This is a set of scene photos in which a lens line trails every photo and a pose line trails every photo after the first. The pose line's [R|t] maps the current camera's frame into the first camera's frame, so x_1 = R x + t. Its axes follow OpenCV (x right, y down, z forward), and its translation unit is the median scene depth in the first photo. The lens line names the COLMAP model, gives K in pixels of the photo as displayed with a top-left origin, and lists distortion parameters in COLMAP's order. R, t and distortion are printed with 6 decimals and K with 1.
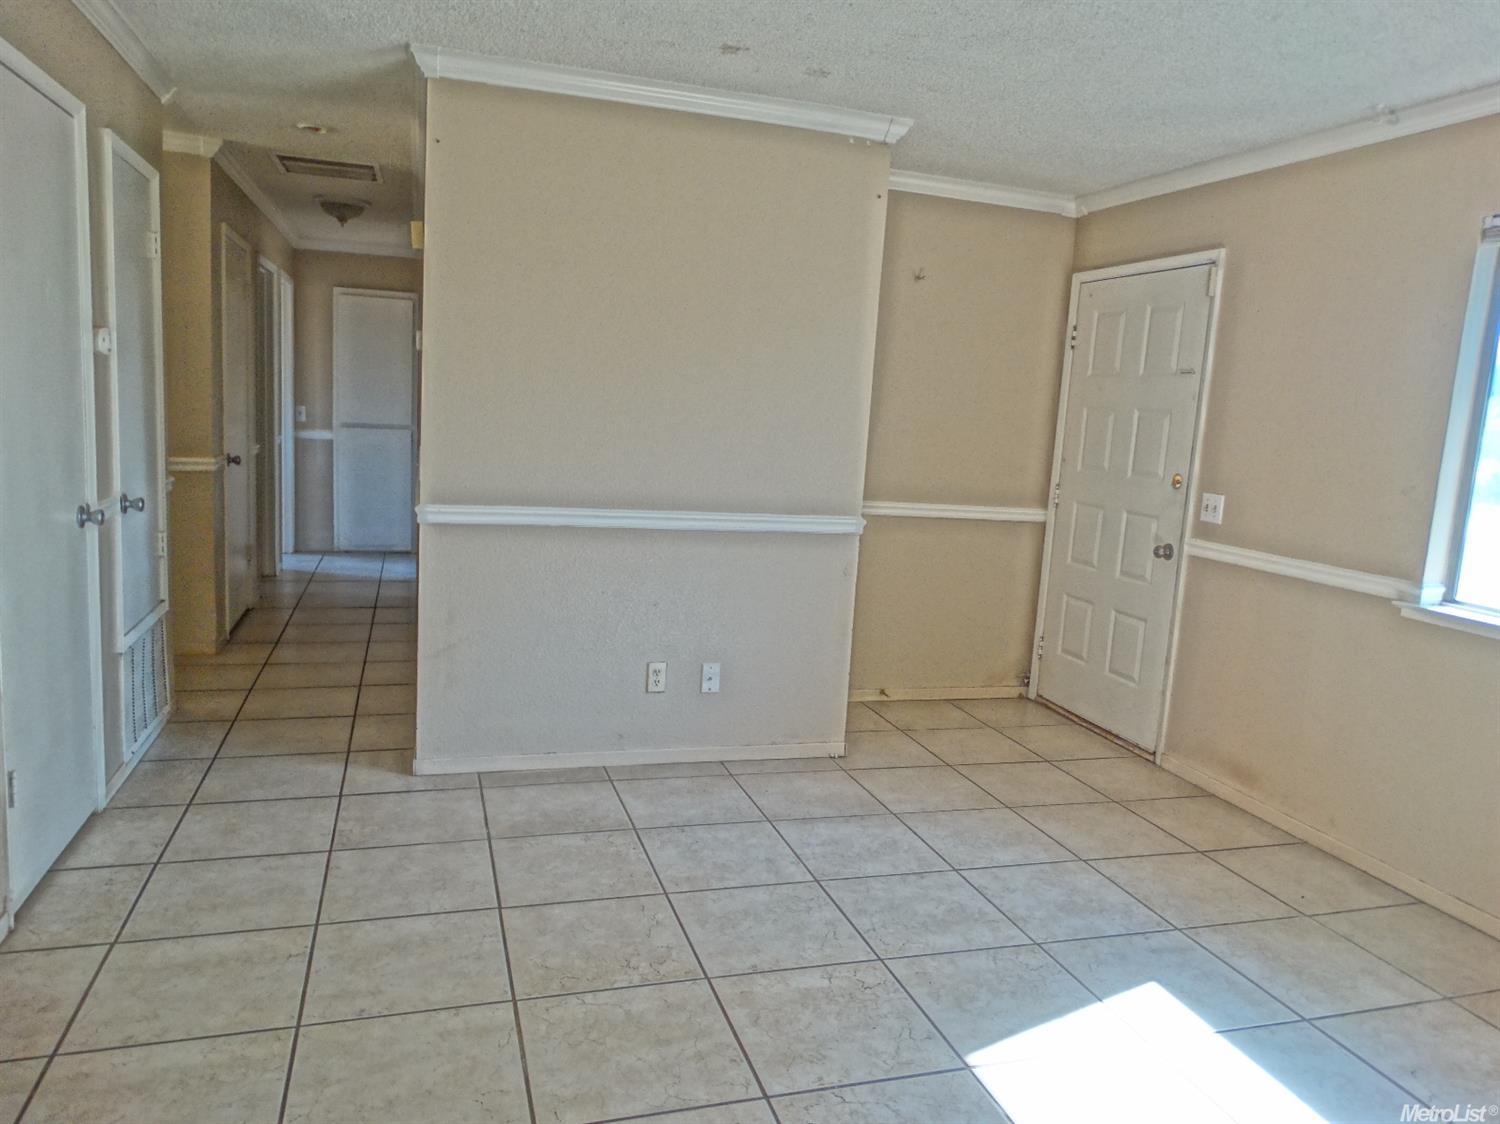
lens RADIAL K [[1077.3, 0, 756.2], [0, 1077.3, 554.1], [0, 0, 1]] dist [0.012171, -0.013666]
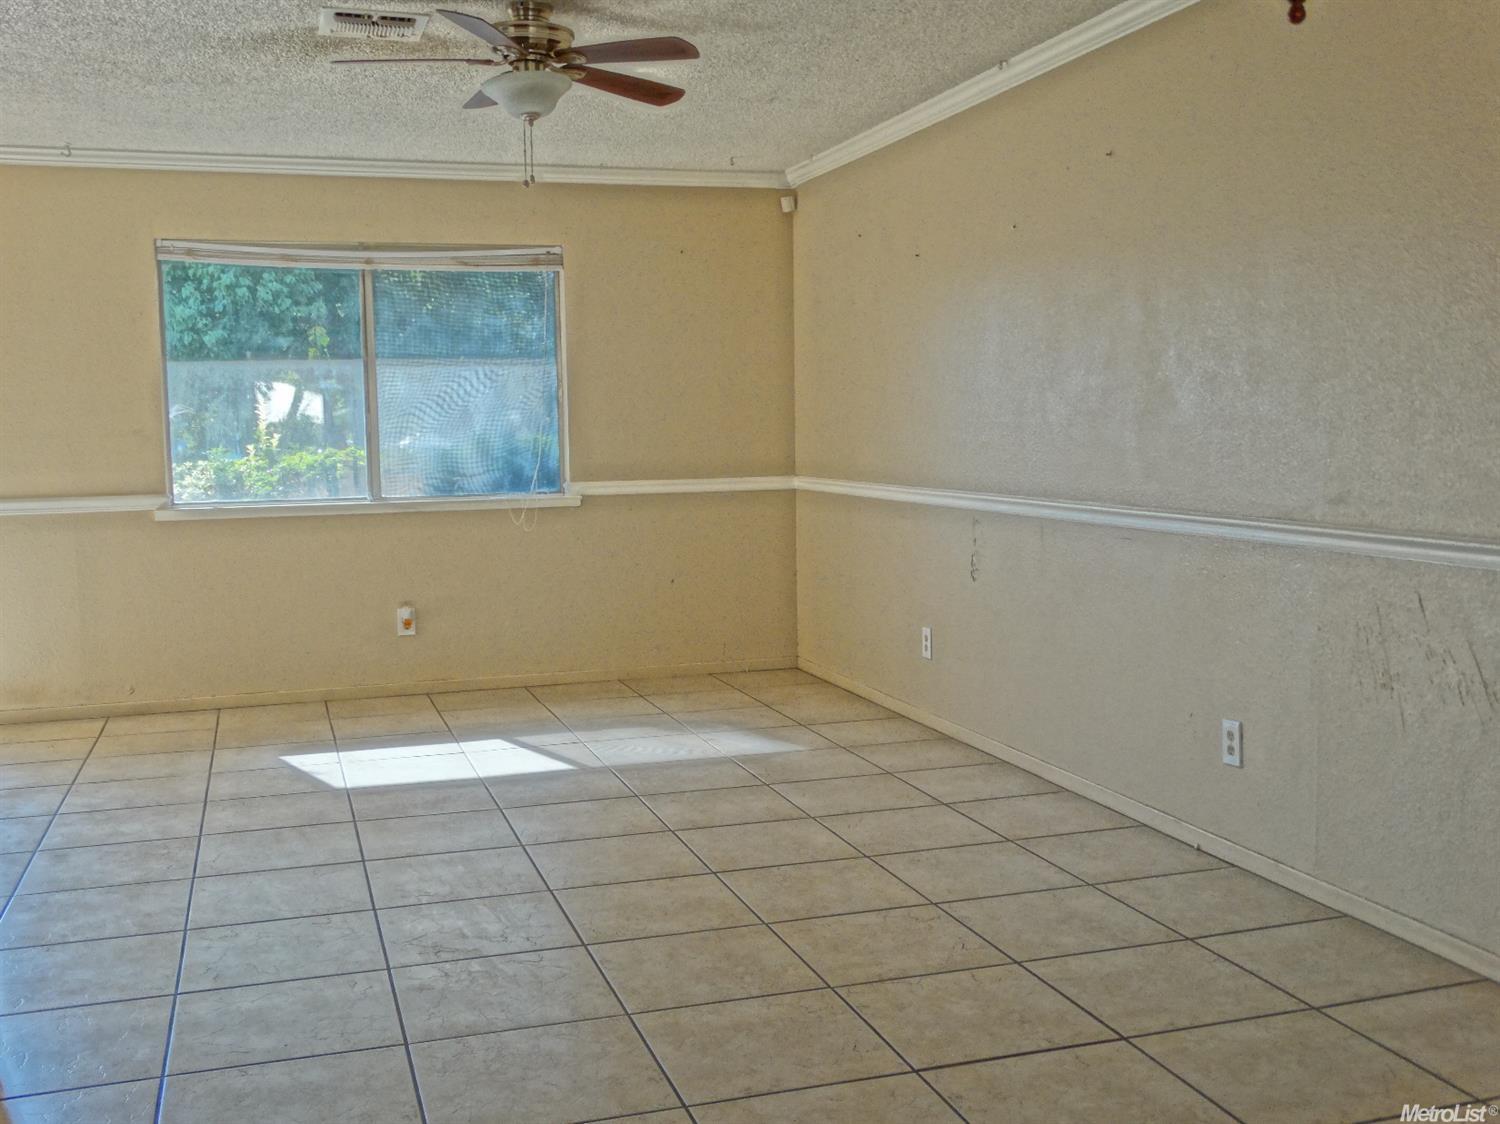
lens RADIAL K [[1546.4, 0, 745.5], [0, 1546.4, 562.4], [0, 0, 1]] dist [0.038057, 0.000000]
pose [[0.008671, -0.157626, 0.987461, -1.069310], [0.160437, 0.974924, 0.154216, -0.059554], [-0.987008, 0.157088, 0.033742, 0.151497]]
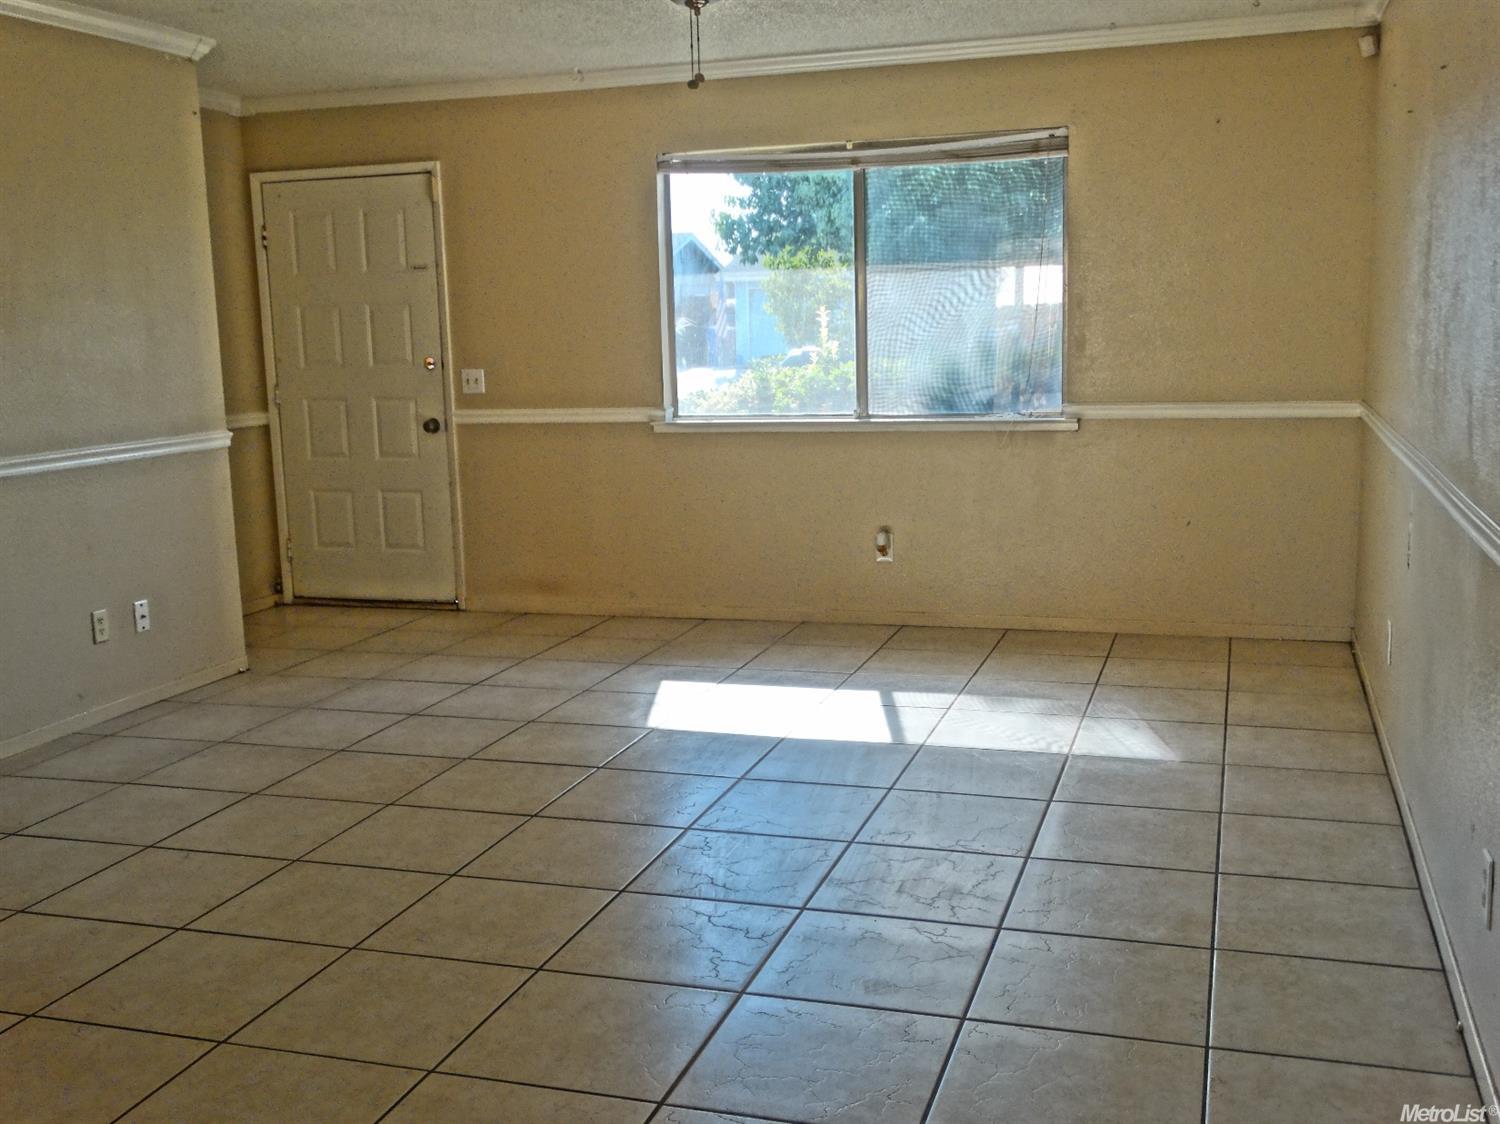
lens RADIAL K [[1546.4, 0, 751.4], [0, 1546.4, 561.8], [0, 0, 1]] dist [0.038057, 0.000000]
pose [[0.579136, -0.209332, 0.787897, -0.757853], [0.180018, 0.975451, 0.126842, -0.009232], [-0.795107, 0.068377, 0.602602, -0.251493]]
